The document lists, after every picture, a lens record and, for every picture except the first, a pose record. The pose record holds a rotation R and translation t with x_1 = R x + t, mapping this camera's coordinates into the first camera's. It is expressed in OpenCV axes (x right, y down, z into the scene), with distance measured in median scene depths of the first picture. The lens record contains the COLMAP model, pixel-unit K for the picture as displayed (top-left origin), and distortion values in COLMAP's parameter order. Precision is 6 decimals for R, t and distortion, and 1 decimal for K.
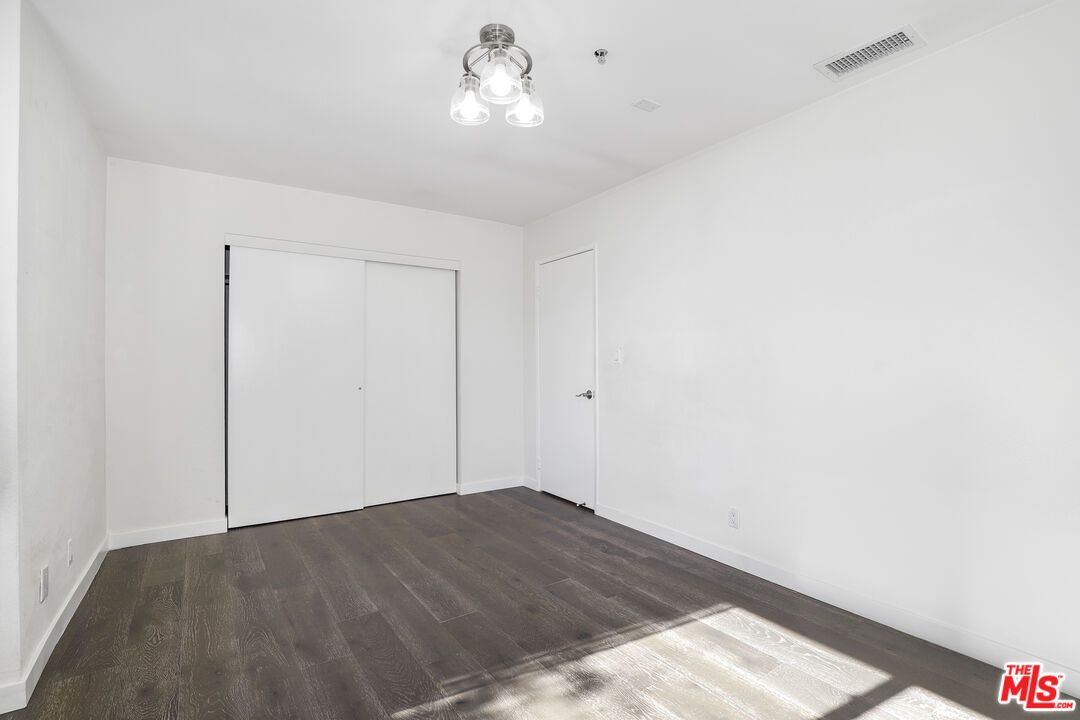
lens RADIAL K [[482.5, 0, 540.0], [0, 482.5, 360.0], [0, 0, 1]] dist [-0.000237, 0.000001]
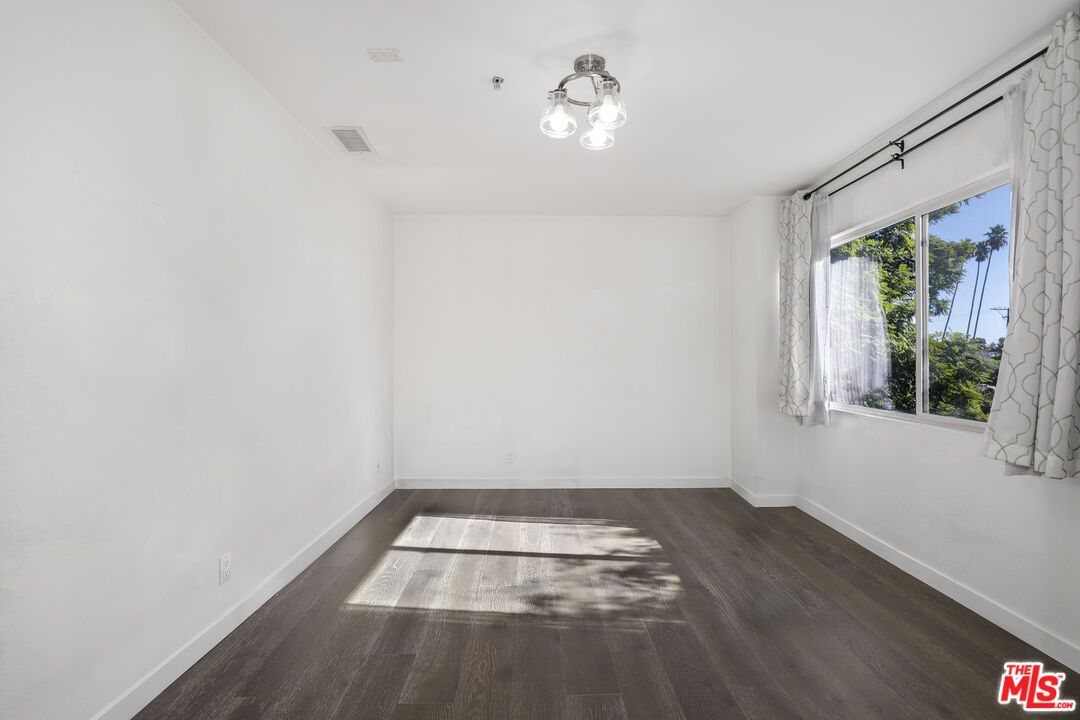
lens RADIAL K [[515.8, 0, 540.0], [0, 515.8, 360.0], [0, 0, 1]] dist [-0.000003, -0.000138]
pose [[-0.826122, 0.002676, 0.563485, -0.604935], [-0.003073, 0.999952, -0.009254, 0.013601], [-0.563483, -0.009377, -0.826074, 1.872366]]
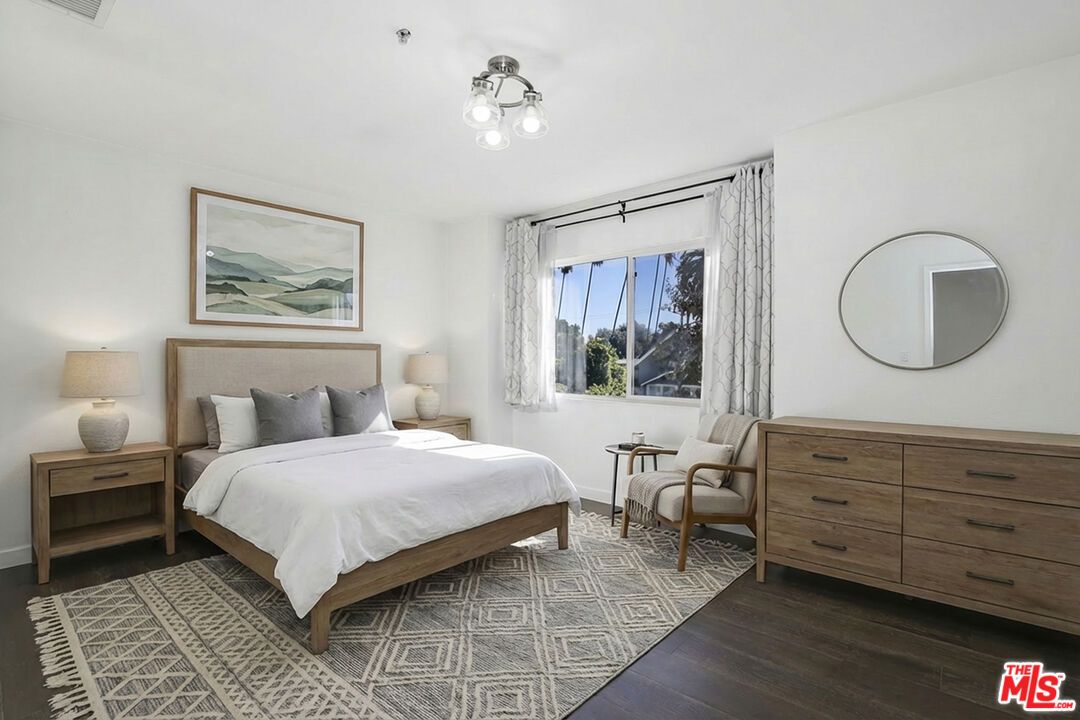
lens RADIAL K [[517.2, 0, 540.0], [0, 517.2, 360.0], [0, 0, 1]] dist [-0.020065, -0.000145]
pose [[-0.970483, 0.002888, -0.241152, 0.109960], [0.004204, 0.999979, -0.004944, 0.013004], [0.241132, -0.005812, -0.970475, 1.999713]]
